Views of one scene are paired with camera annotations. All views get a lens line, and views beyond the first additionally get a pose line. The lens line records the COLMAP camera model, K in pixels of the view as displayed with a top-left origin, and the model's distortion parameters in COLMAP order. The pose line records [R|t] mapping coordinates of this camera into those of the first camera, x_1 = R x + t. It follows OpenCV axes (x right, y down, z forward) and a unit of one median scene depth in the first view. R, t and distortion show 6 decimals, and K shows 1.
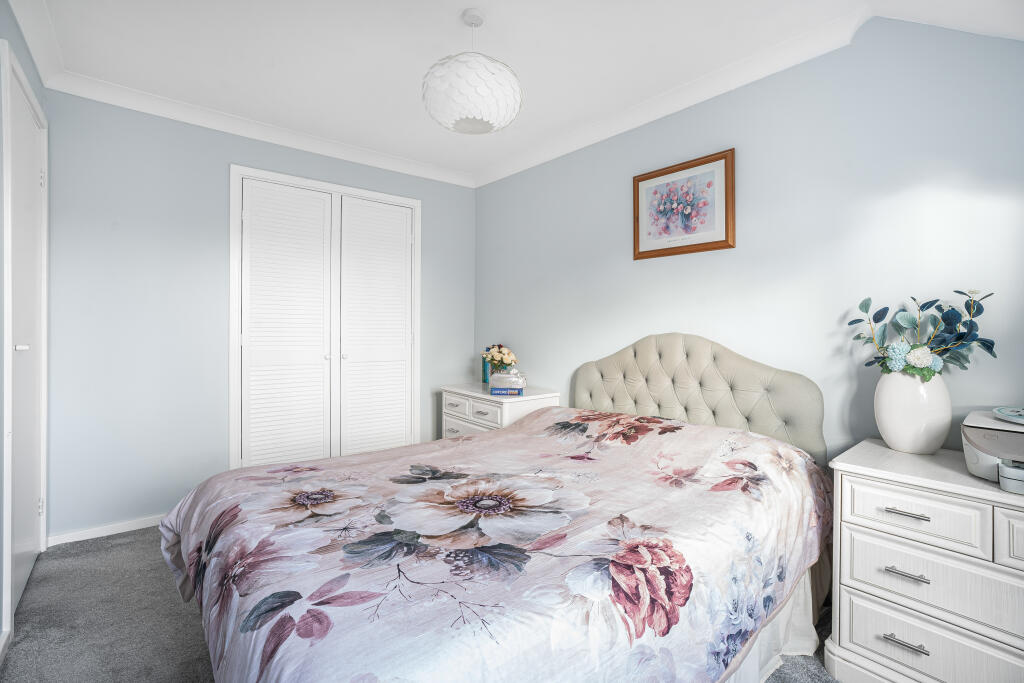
lens RADIAL K [[459.4, 0, 513.2], [0, 459.4, 329.6], [0, 0, 1]] dist [-0.036370, 0.000199]
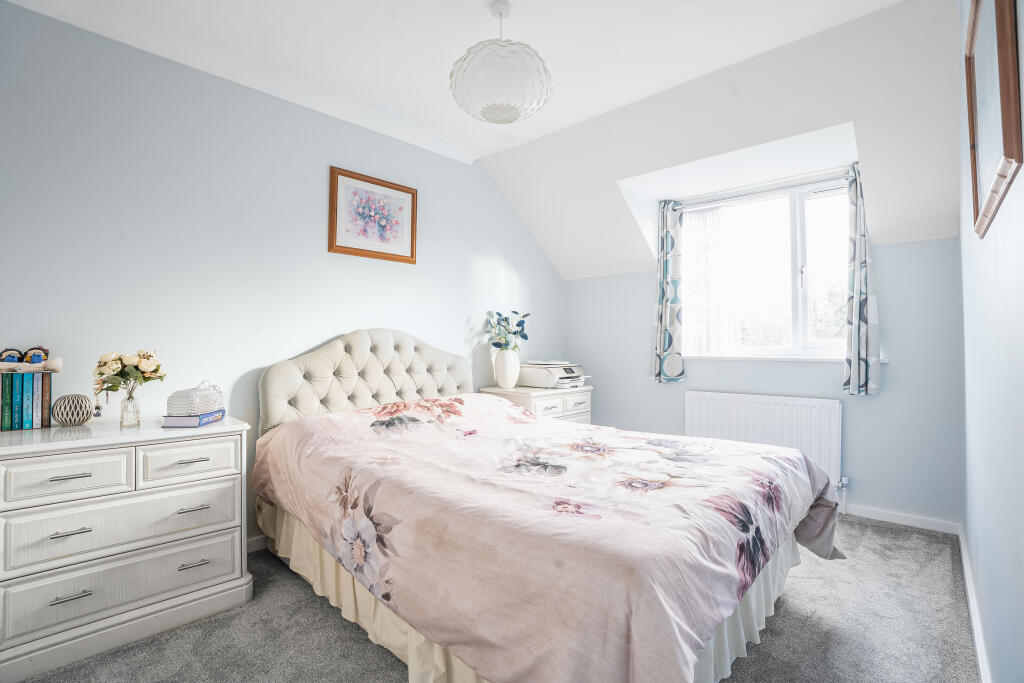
lens RADIAL K [[459.4, 0, 513.2], [0, 459.4, 329.6], [0, 0, 1]] dist [-0.036370, 0.000199]
pose [[-0.111176, 0.021872, 0.993560, -0.796286], [0.007008, 0.999750, -0.021224, 0.036812], [-0.993776, 0.004603, -0.111301, 0.801026]]
